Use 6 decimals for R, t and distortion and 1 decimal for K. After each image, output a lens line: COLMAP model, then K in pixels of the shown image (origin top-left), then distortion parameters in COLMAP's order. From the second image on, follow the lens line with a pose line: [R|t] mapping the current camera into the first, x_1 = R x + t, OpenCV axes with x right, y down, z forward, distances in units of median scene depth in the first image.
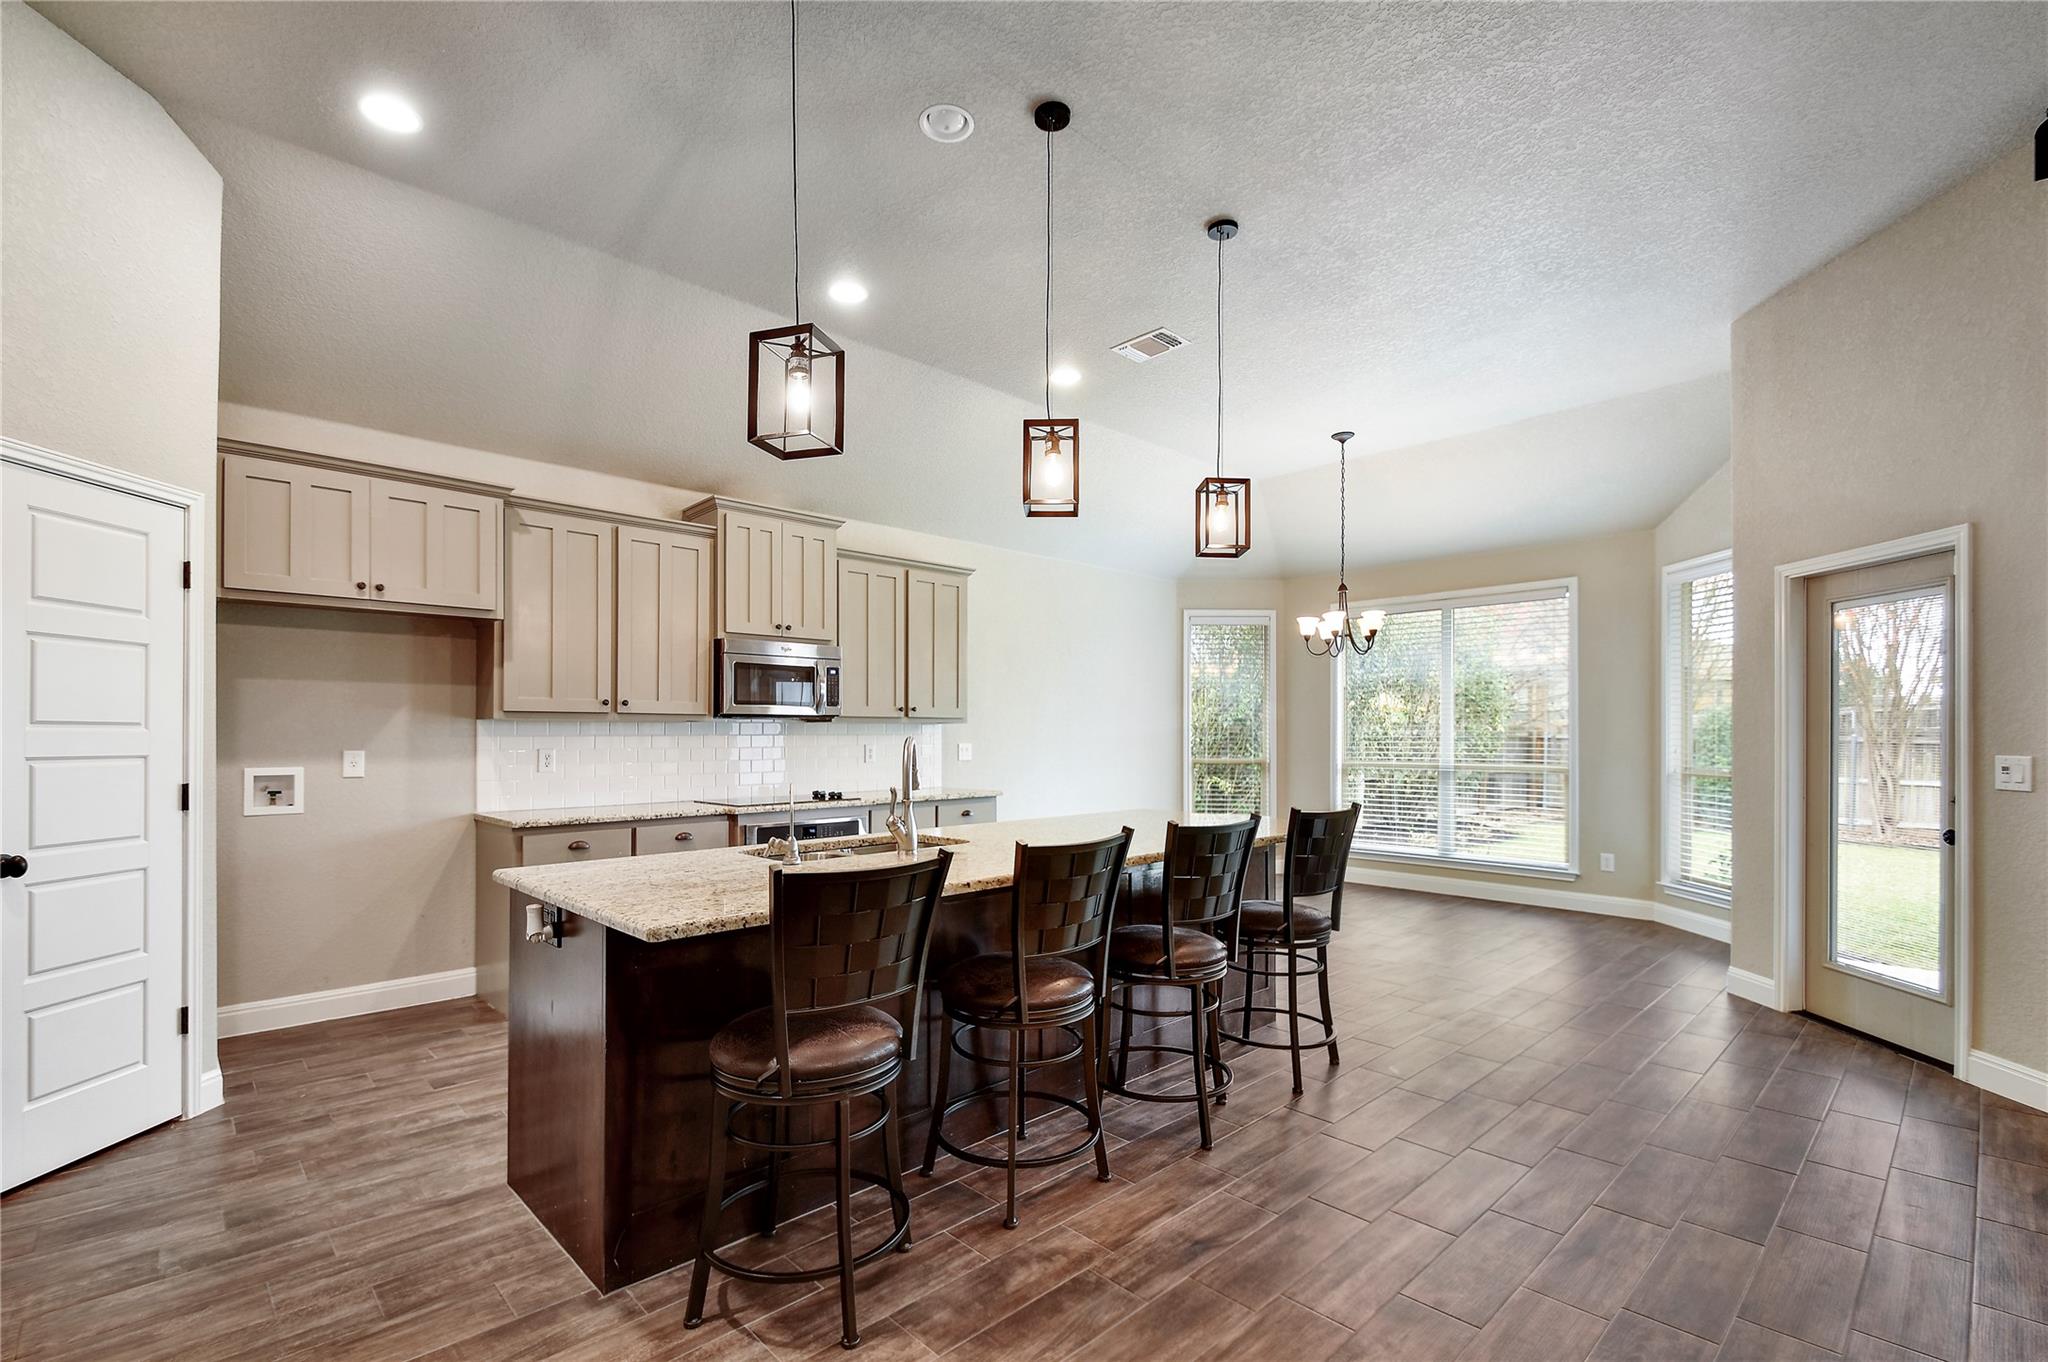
lens RADIAL K [[920.2, 0, 1001.5], [0, 920.2, 717.0], [0, 0, 1]] dist [0.020205, -0.010965]
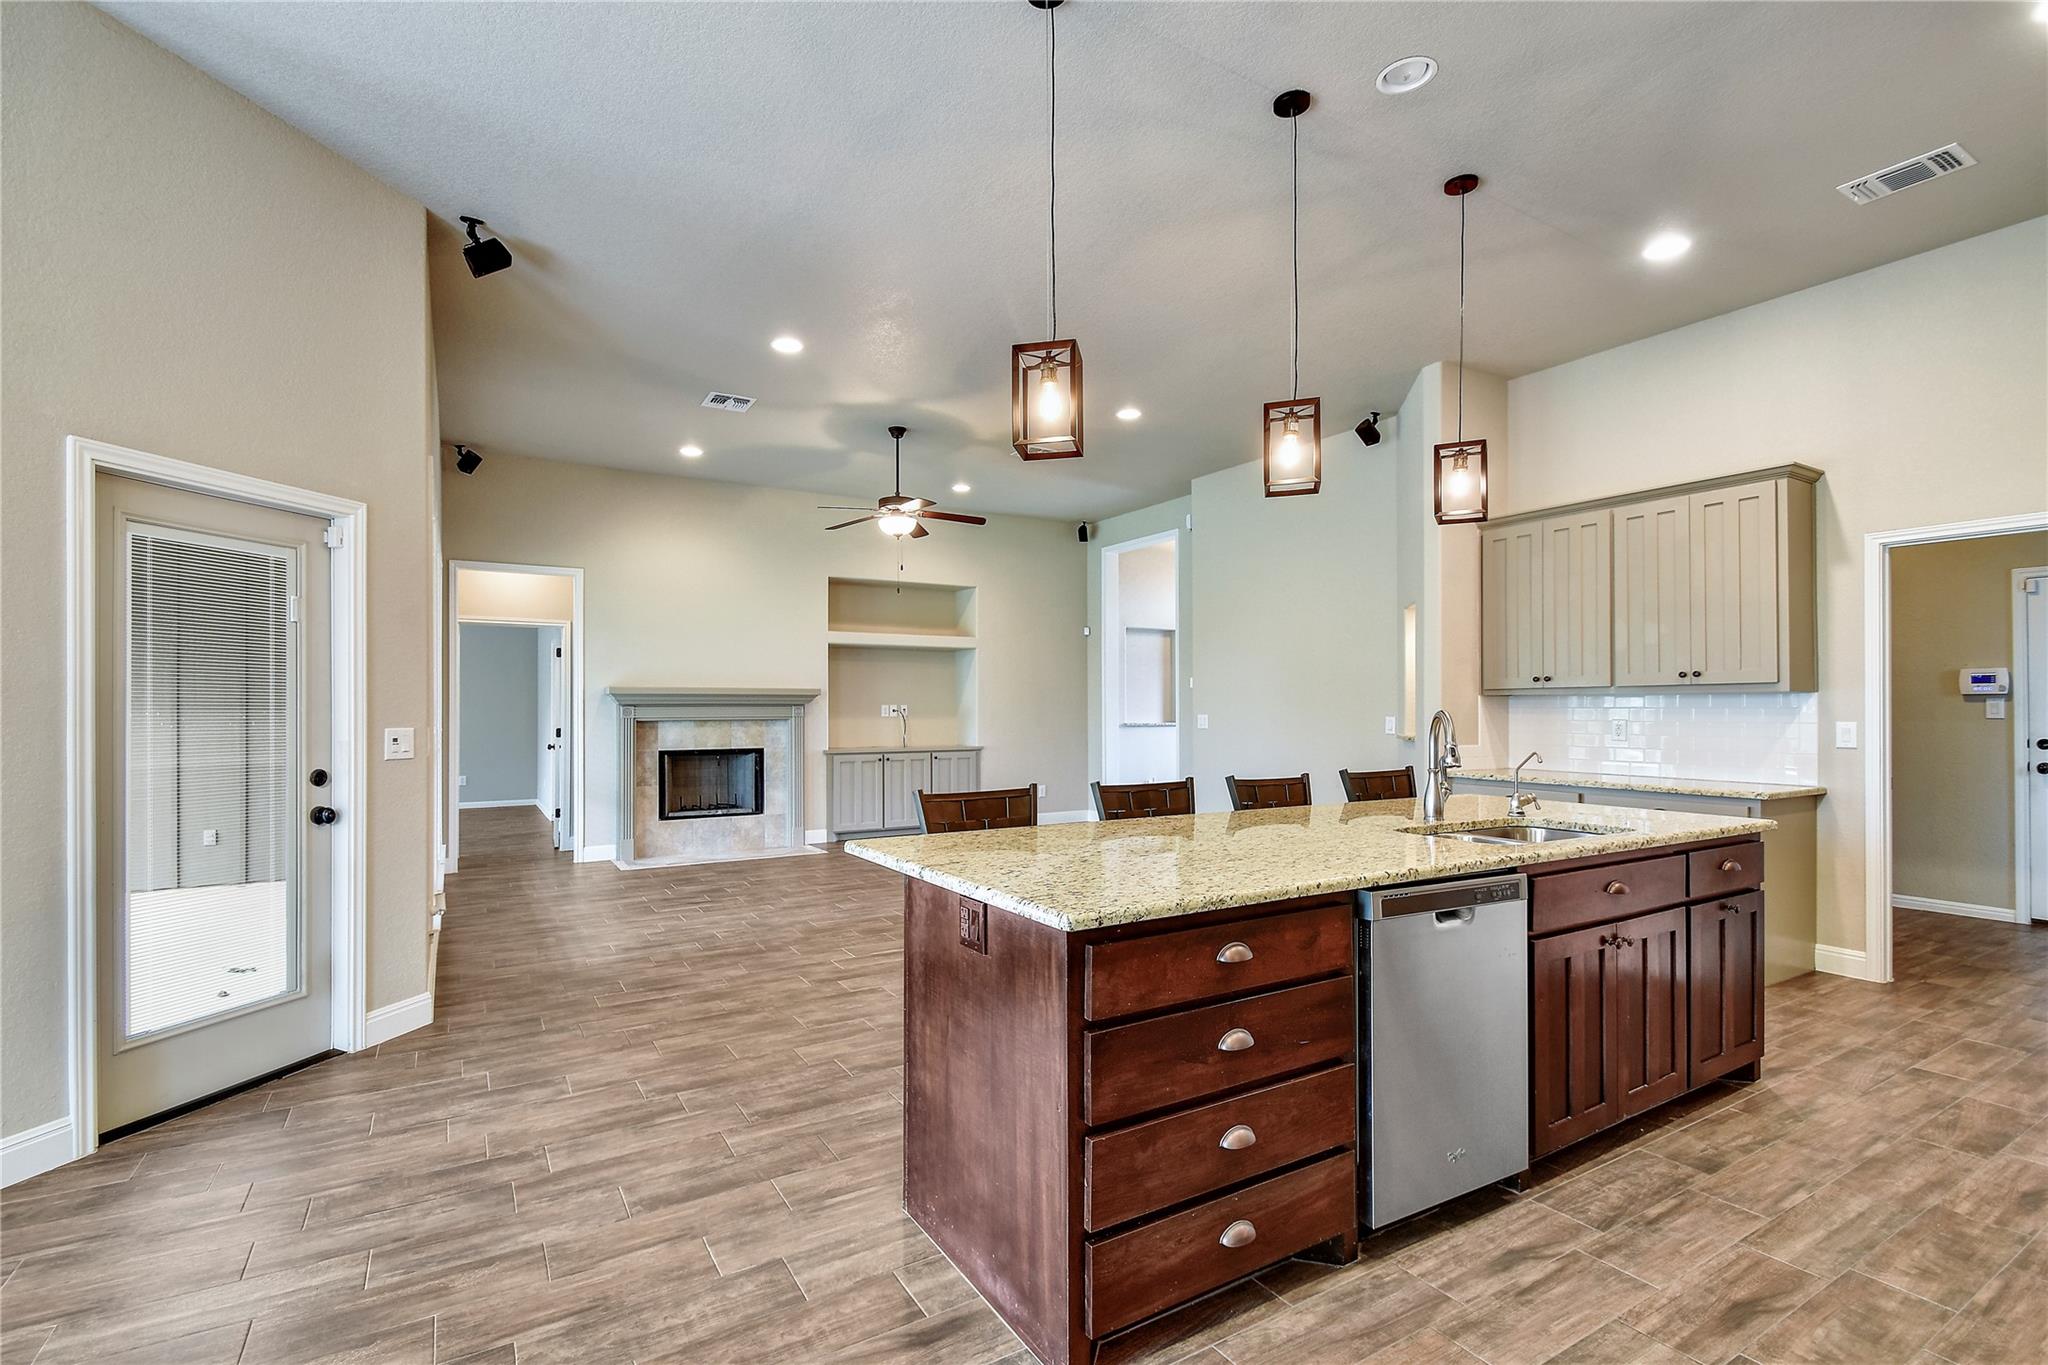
lens RADIAL K [[920.2, 0, 1006.2], [0, 920.2, 700.0], [0, 0, 1]] dist [0.020205, -0.010965]
pose [[-0.977087, 0.003004, 0.212820, 0.098484], [-0.002057, 0.999720, -0.023558, 0.024059], [-0.212832, -0.023456, -0.976807, 1.410300]]
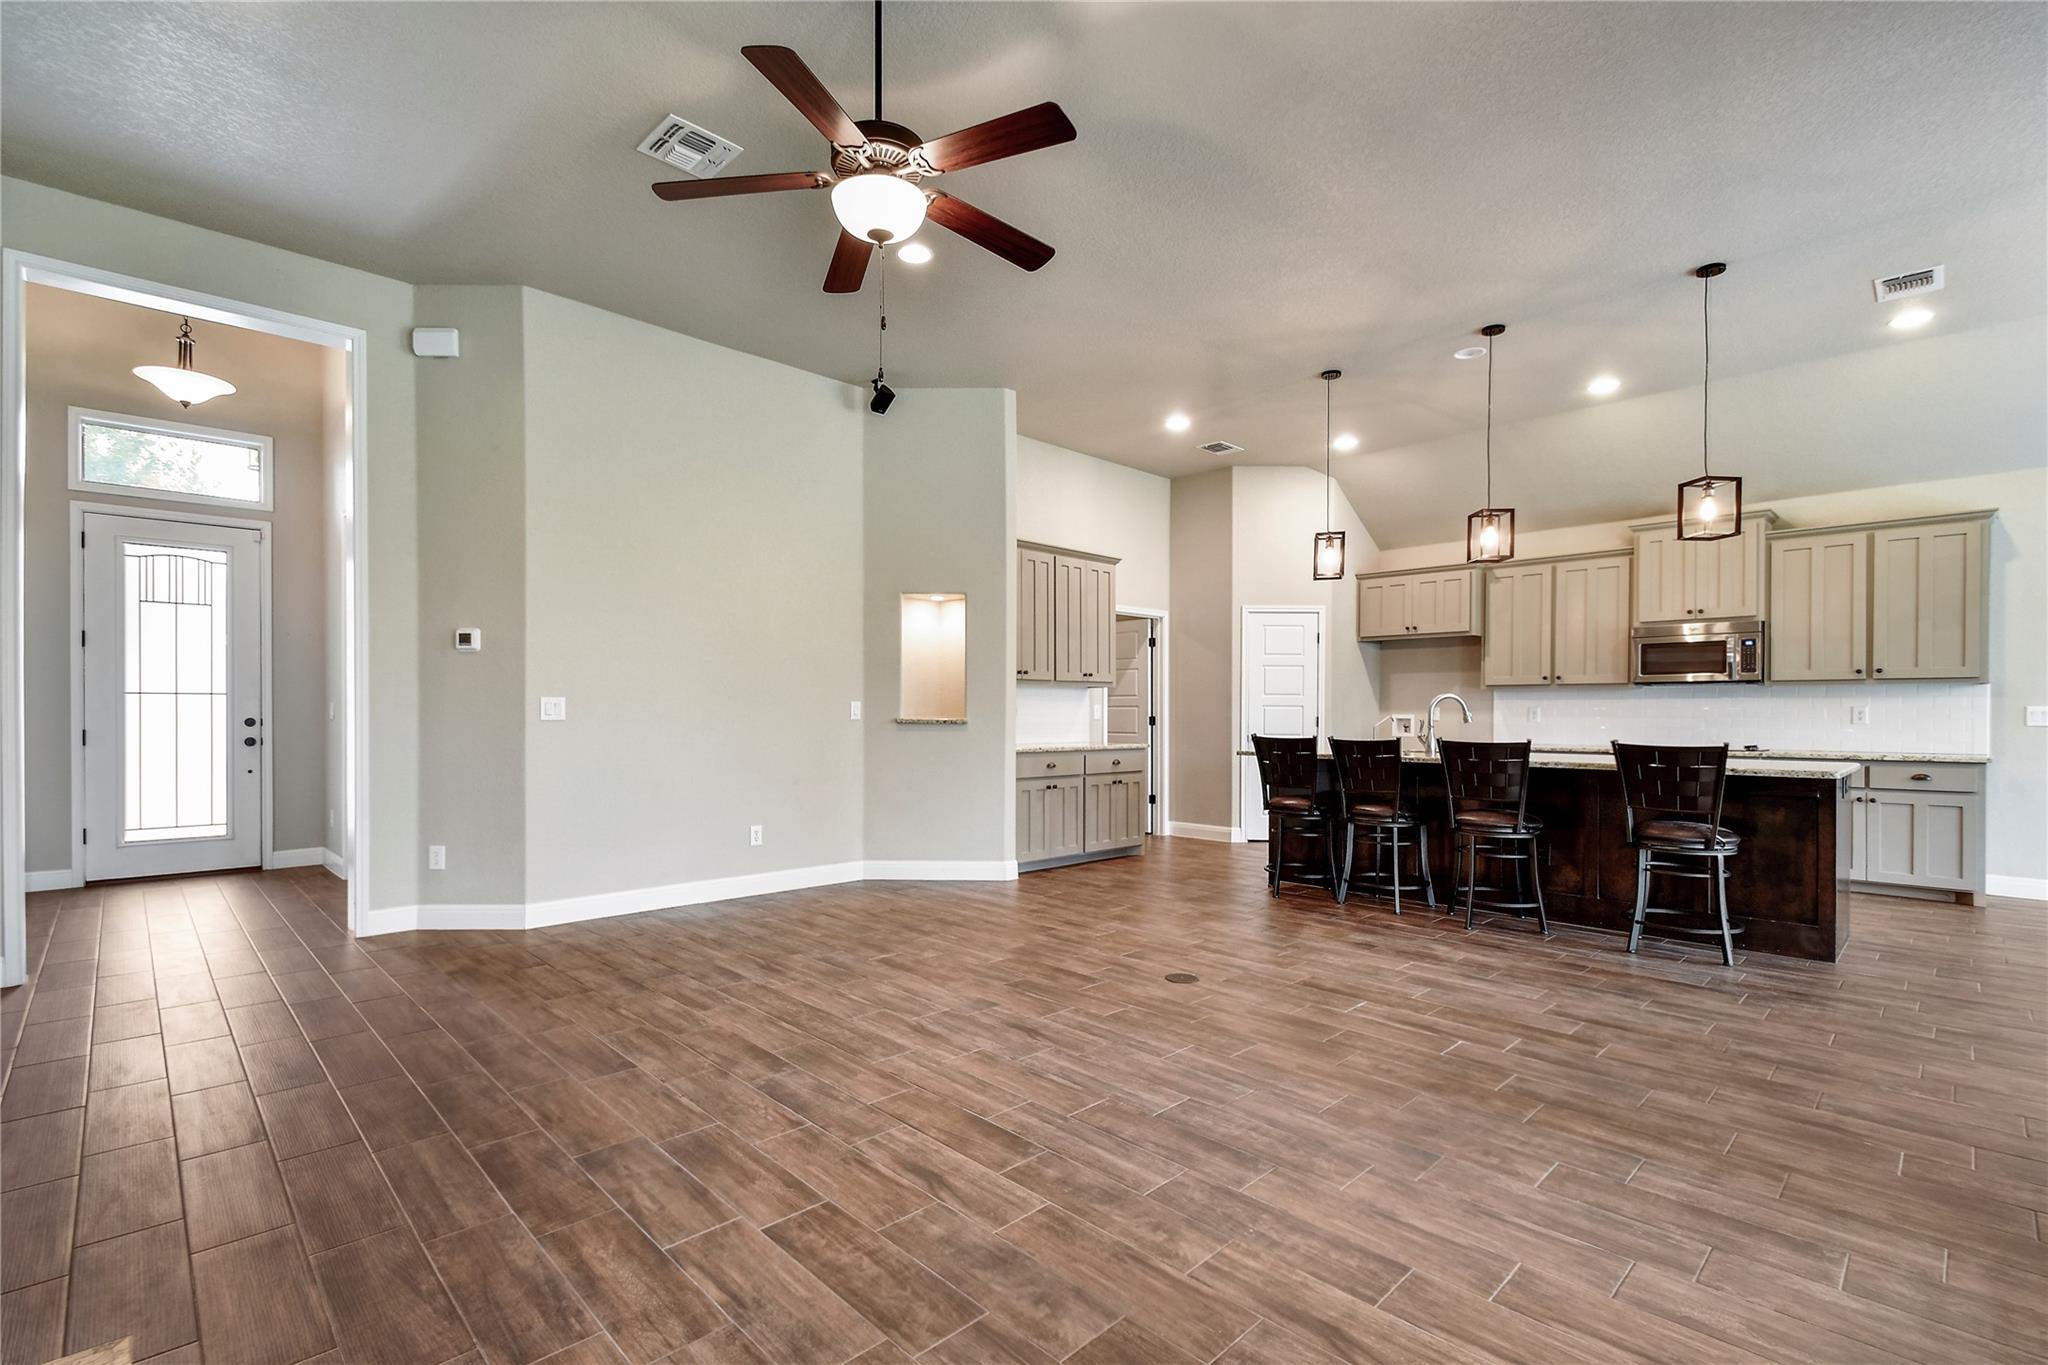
lens RADIAL K [[920.2, 0, 1000.1], [0, 920.2, 706.6], [0, 0, 1]] dist [0.020205, -0.010965]
pose [[0.006321, -0.006258, -0.999960, 1.210728], [0.011919, 0.999910, -0.006182, 0.033953], [0.999909, -0.011880, 0.006395, 0.047995]]
